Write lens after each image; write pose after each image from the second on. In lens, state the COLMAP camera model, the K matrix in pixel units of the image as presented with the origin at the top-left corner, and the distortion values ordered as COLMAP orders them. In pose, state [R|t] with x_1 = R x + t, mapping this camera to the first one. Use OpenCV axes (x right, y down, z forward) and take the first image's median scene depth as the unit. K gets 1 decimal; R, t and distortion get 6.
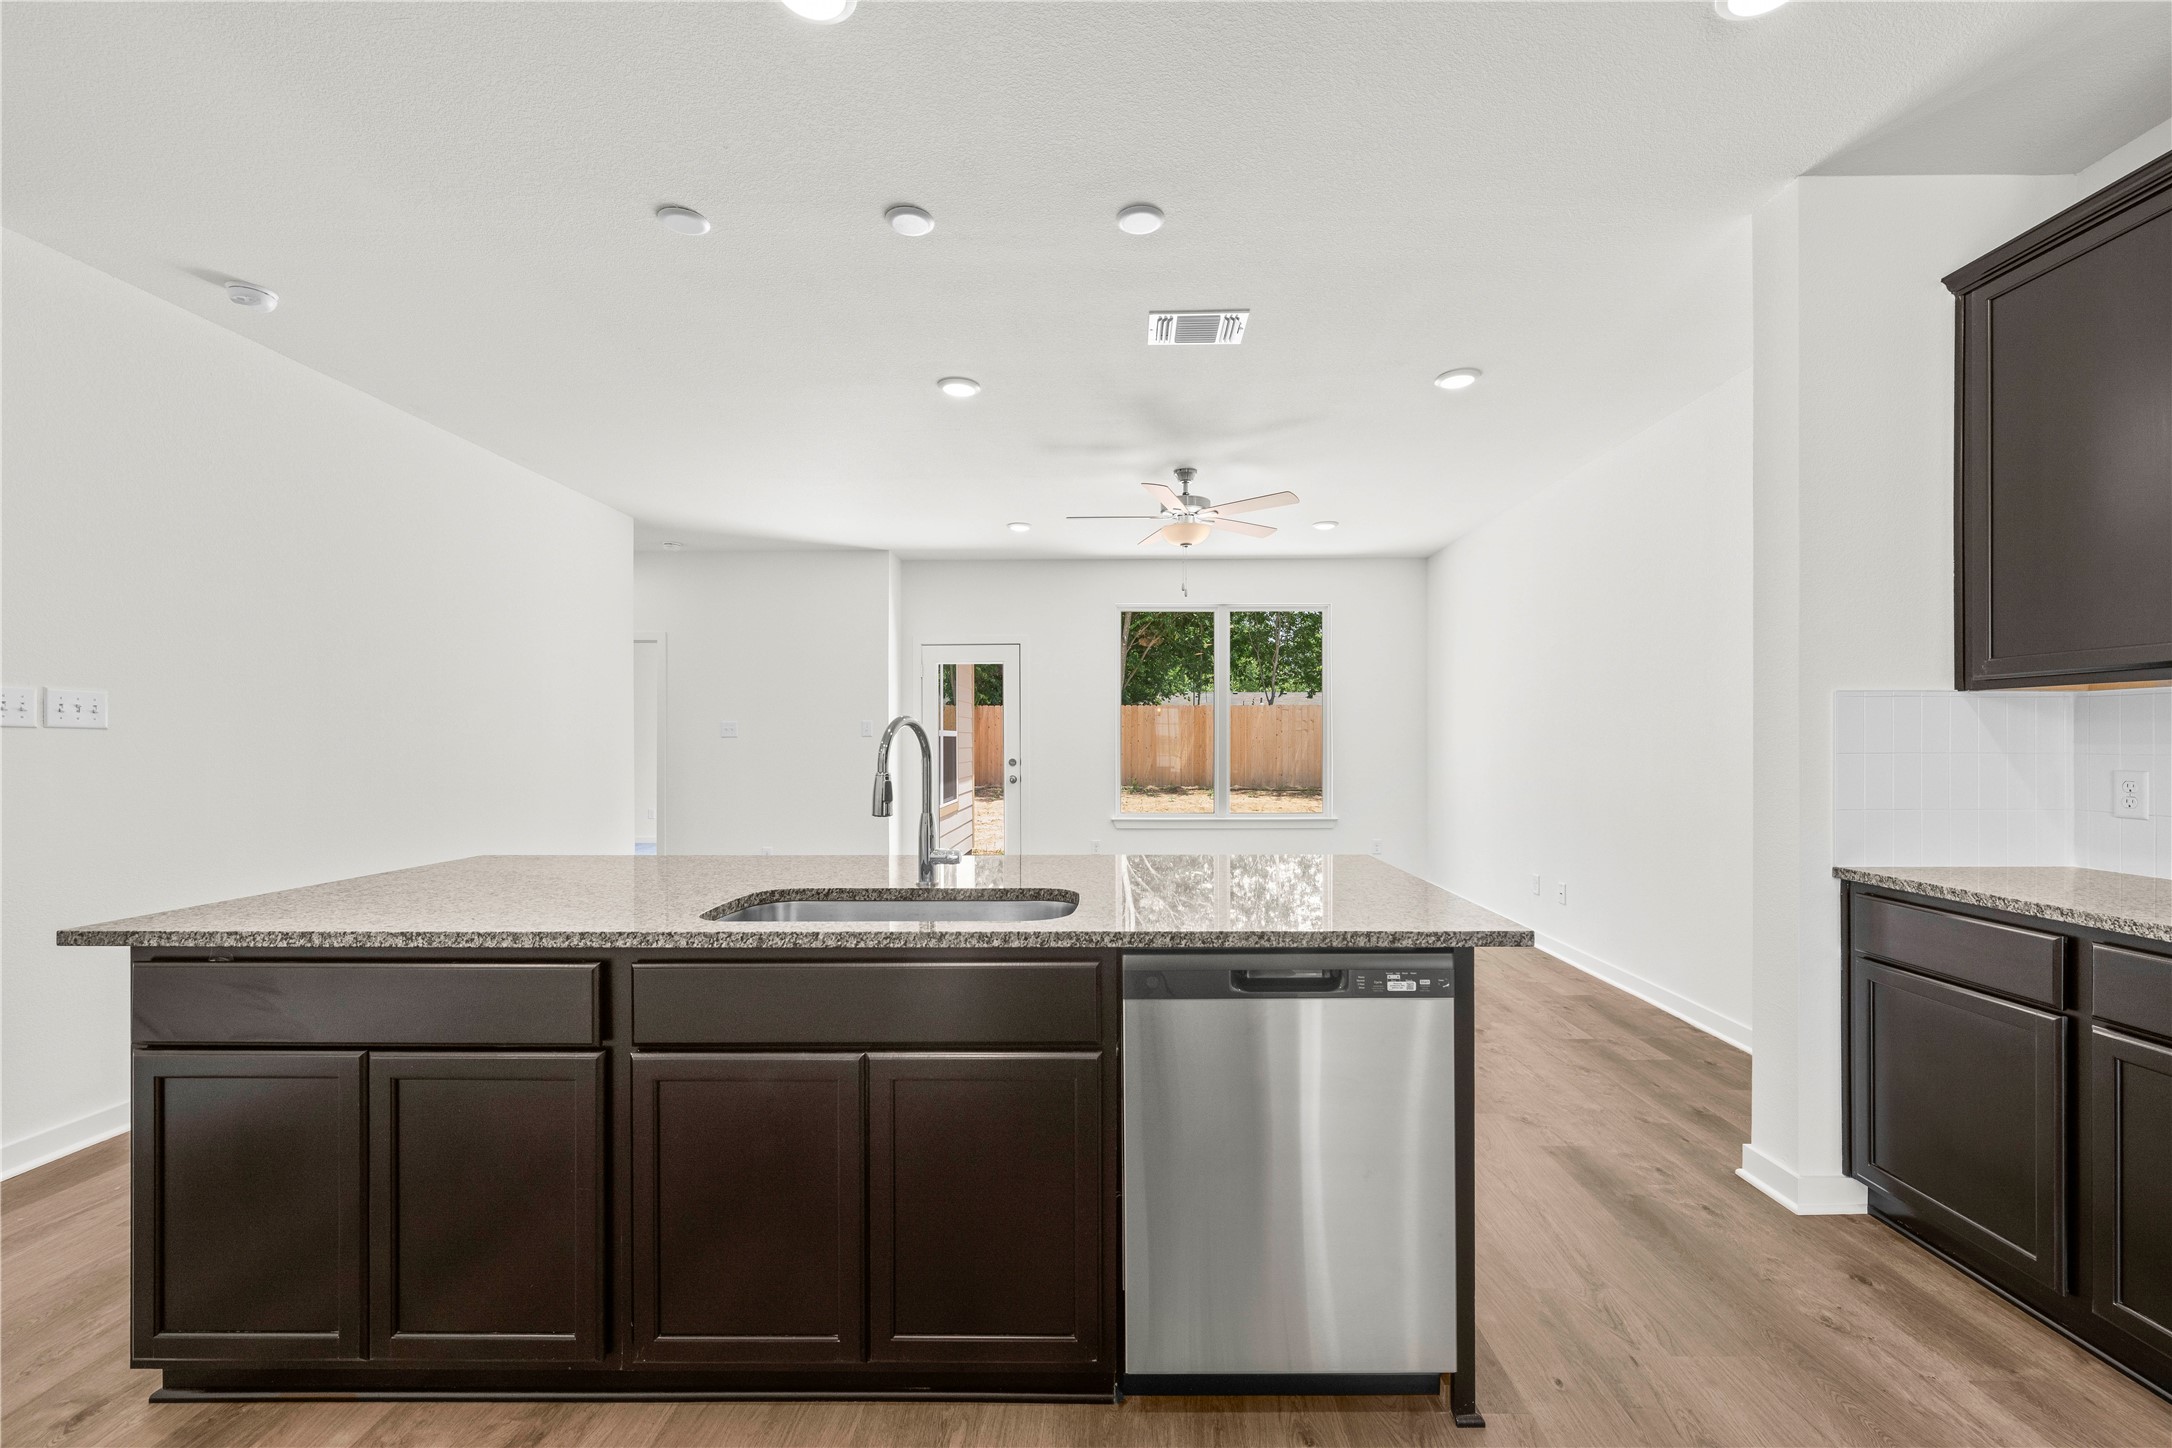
lens RADIAL K [[908.6, 0, 1114.1], [0, 908.6, 742.9], [0, 0, 1]] dist [0.000940, -0.000180]
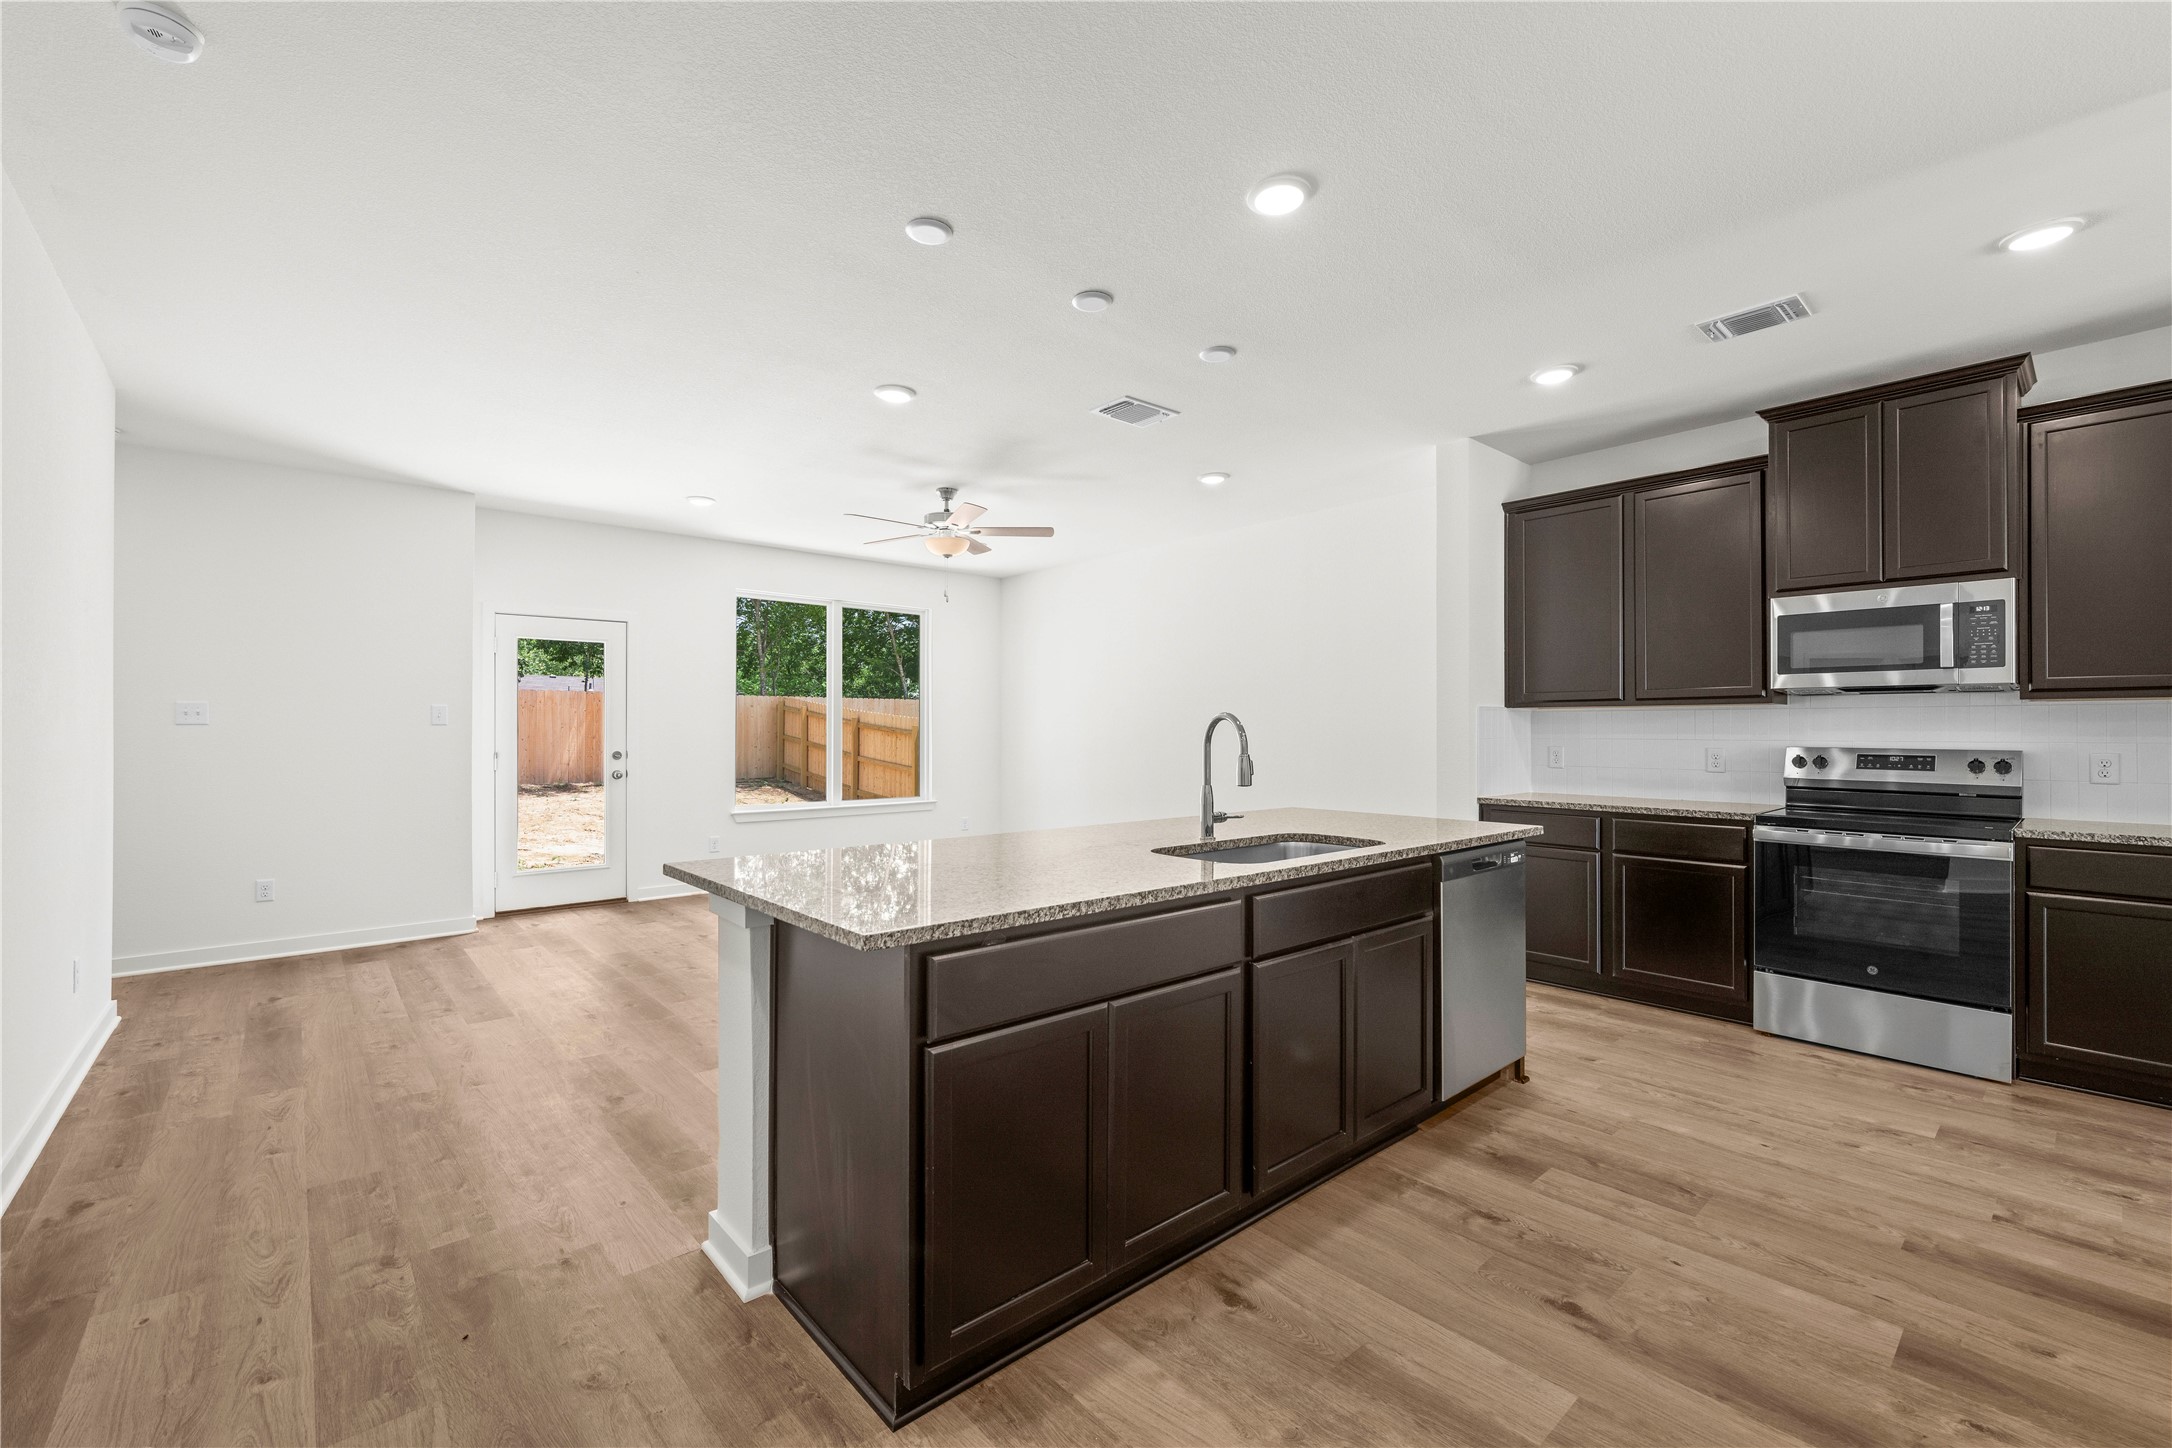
lens RADIAL K [[904.0, 0, 1093.6], [0, 904.0, 724.7], [0, 0, 1]] dist [0.001449, 0.000025]
pose [[0.745231, 0.007049, 0.666769, -1.096199], [-0.000248, 0.999947, -0.010295, 0.001760], [-0.666806, 0.007507, 0.745194, 0.111319]]
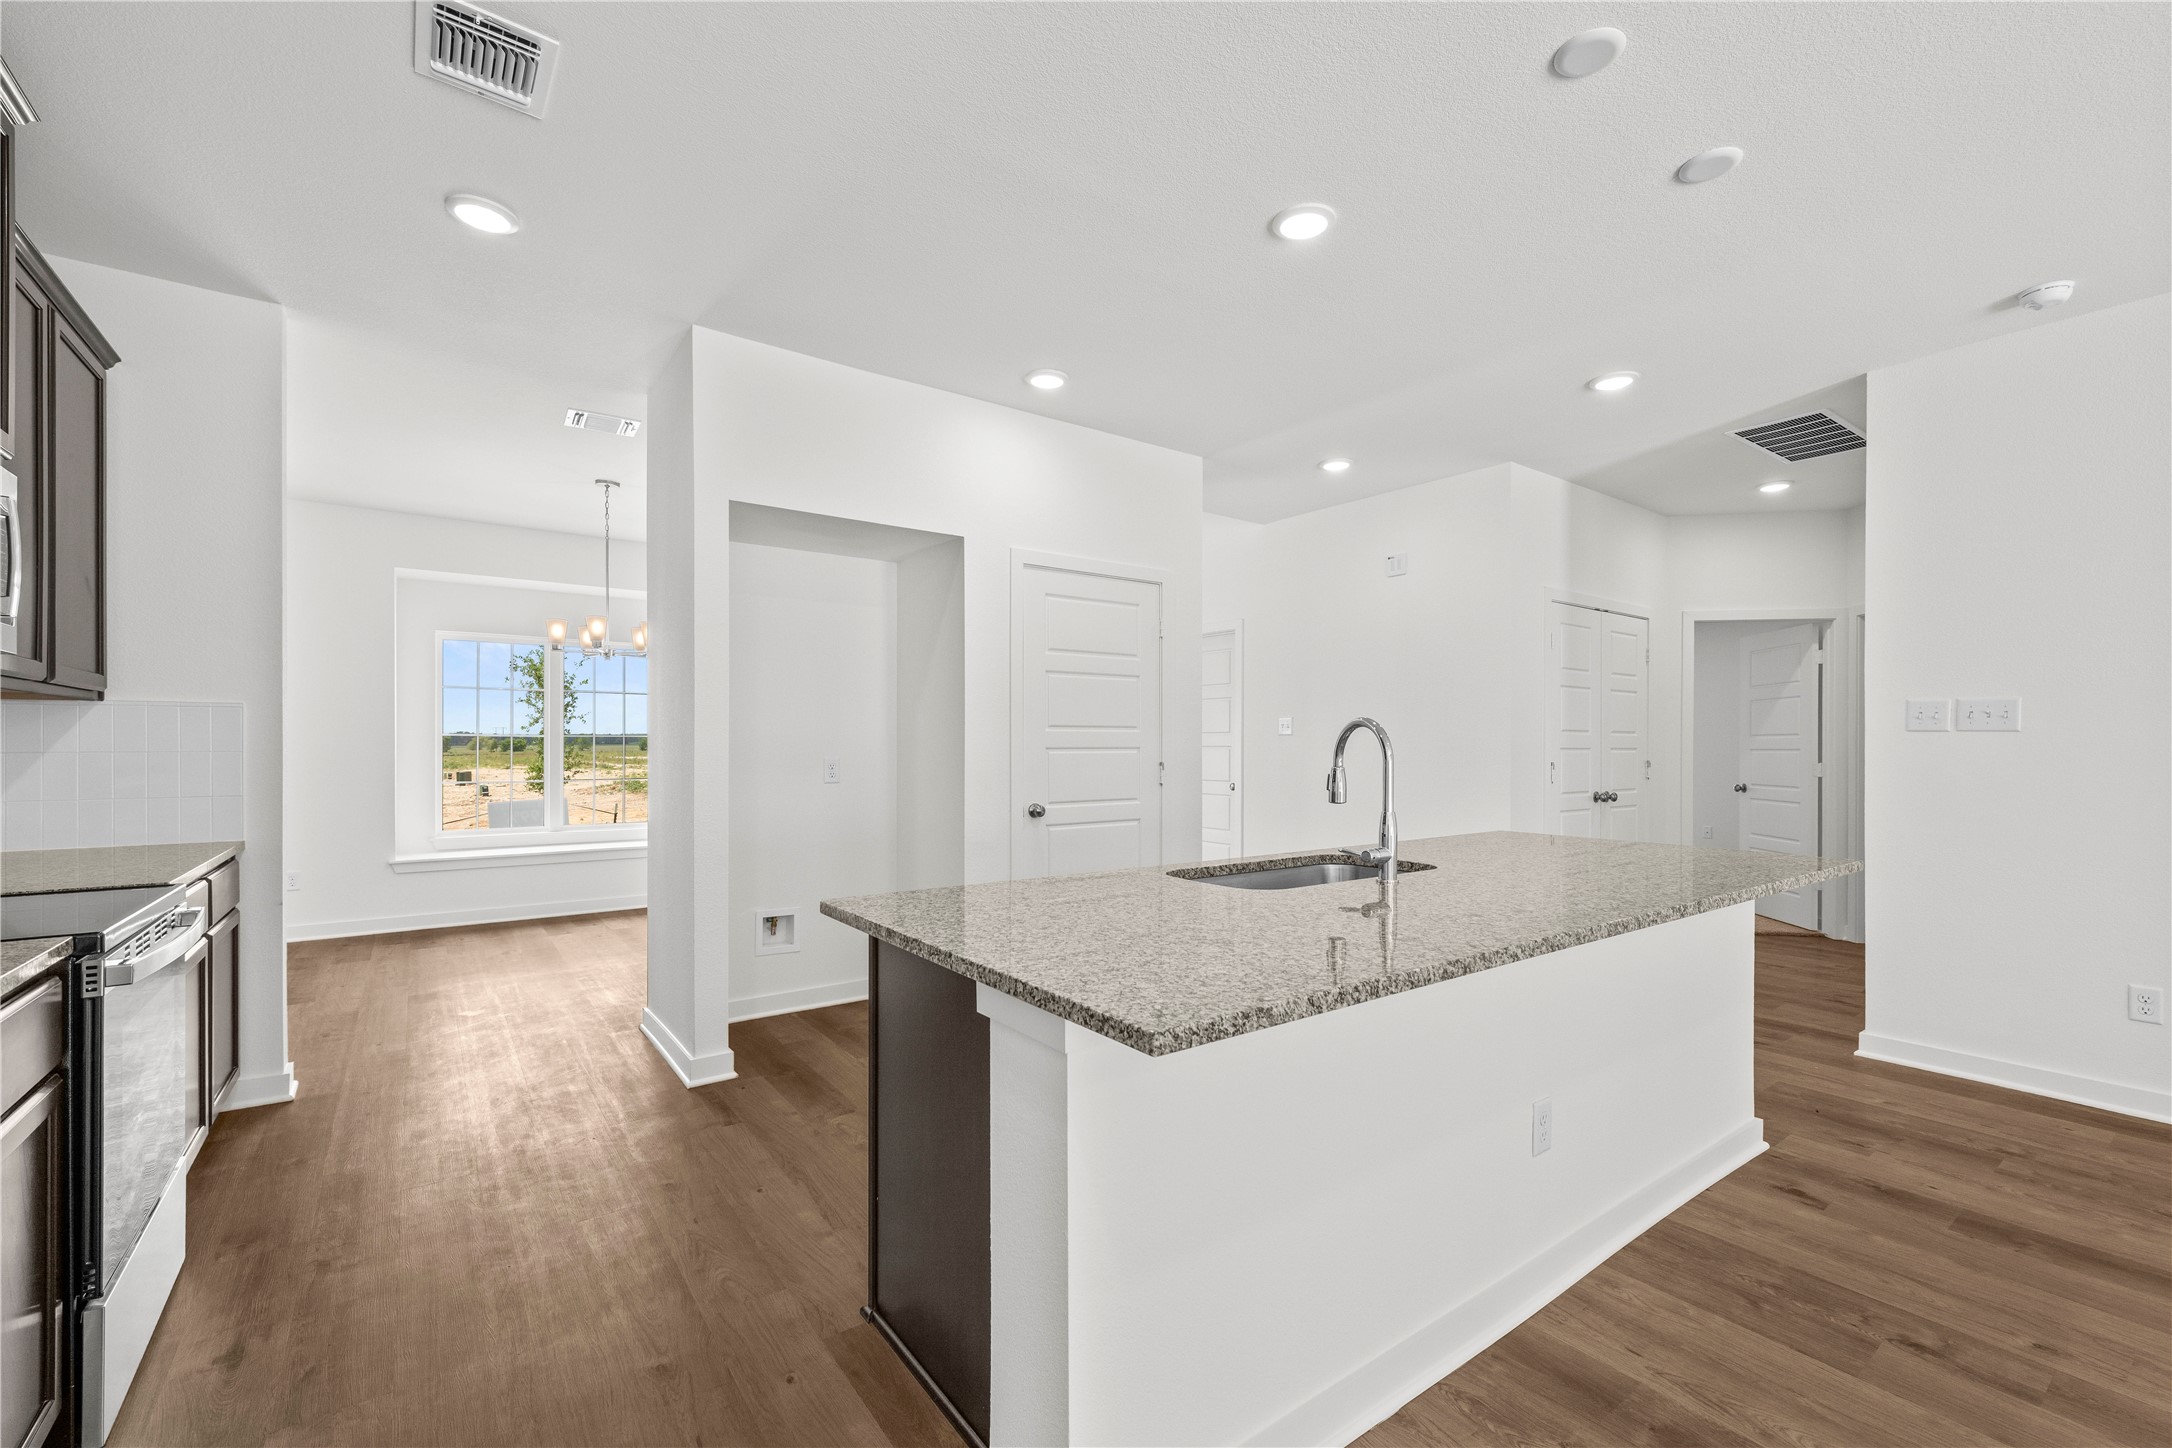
lens RADIAL K [[911.2, 0, 1099.2], [0, 911.2, 746.8], [0, 0, 1]] dist [0.001089, -0.000241]
pose [[-0.797814, 0.002882, -0.602897, 0.598688], [-0.001655, 0.999974, 0.006970, -0.001641], [0.602901, 0.006559, -0.797789, 1.459889]]
